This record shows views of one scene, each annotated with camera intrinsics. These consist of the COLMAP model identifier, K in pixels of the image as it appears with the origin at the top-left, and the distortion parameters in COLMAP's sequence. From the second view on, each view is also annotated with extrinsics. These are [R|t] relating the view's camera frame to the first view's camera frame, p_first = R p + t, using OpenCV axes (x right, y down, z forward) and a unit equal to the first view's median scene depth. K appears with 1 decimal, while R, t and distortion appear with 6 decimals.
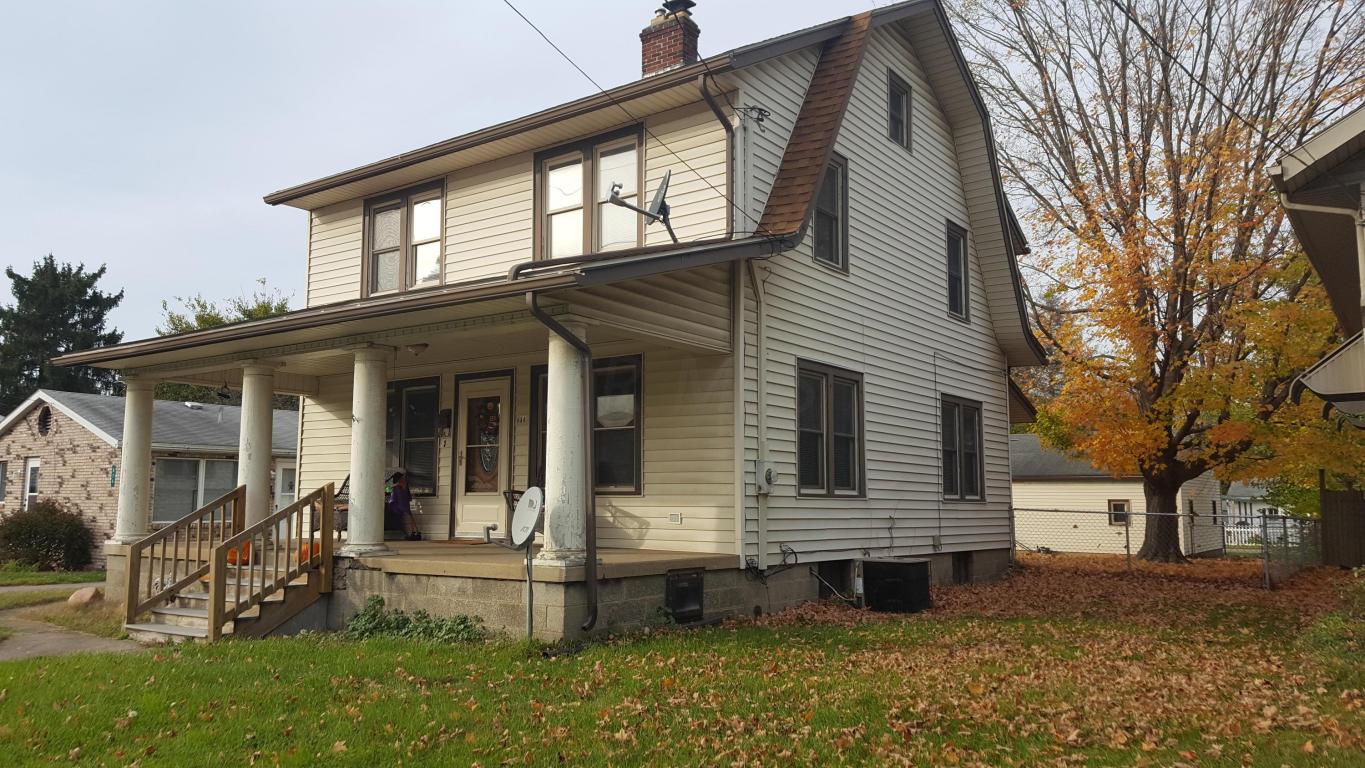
lens RADIAL K [[996.2, 0, 675.9], [0, 996.2, 380.3], [0, 0, 1]] dist [0.150628, -0.209237]
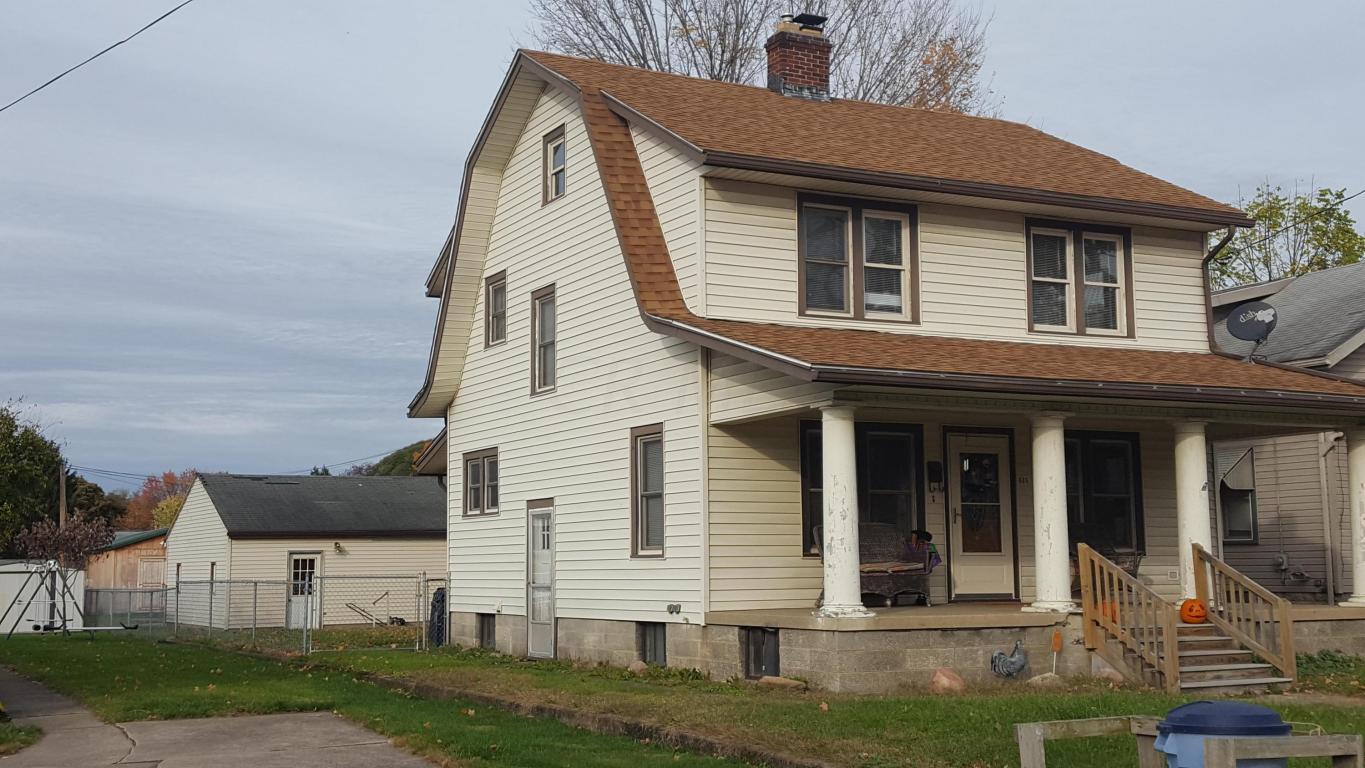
lens RADIAL K [[1562.5, 0, 678.1], [0, 1562.5, 357.9], [0, 0, 1]] dist [0.172497, -0.373869]
pose [[0.446468, 0.108759, 0.888165, -1.732453], [-0.098599, 0.992521, -0.071973, 0.065336], [-0.889350, -0.055438, 0.453853, 0.596332]]
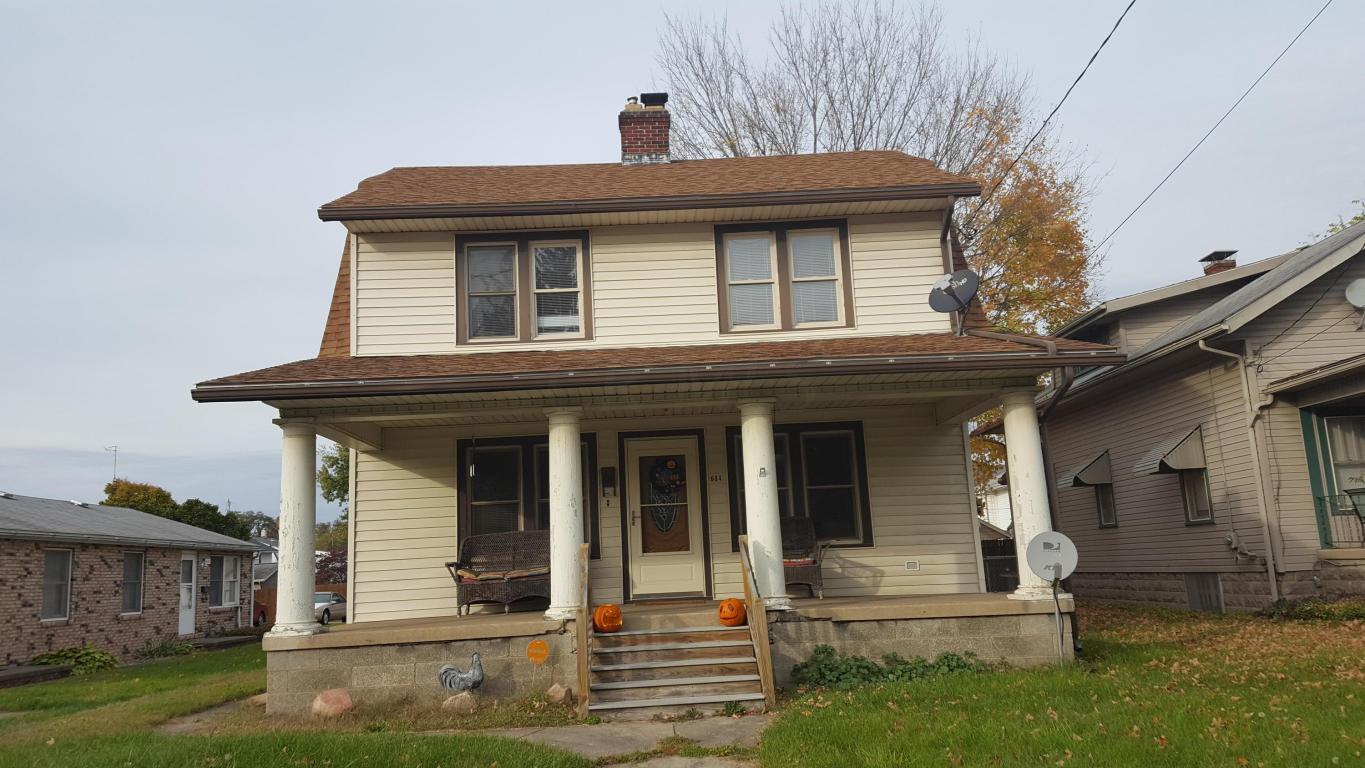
lens RADIAL K [[996.2, 0, 675.9], [0, 996.2, 380.3], [0, 0, 1]] dist [0.150628, -0.209237]
pose [[0.792278, 0.071928, 0.605905, -0.816232], [-0.024759, 0.995999, -0.085862, 0.028058], [-0.609657, 0.053025, 0.790890, 0.208002]]
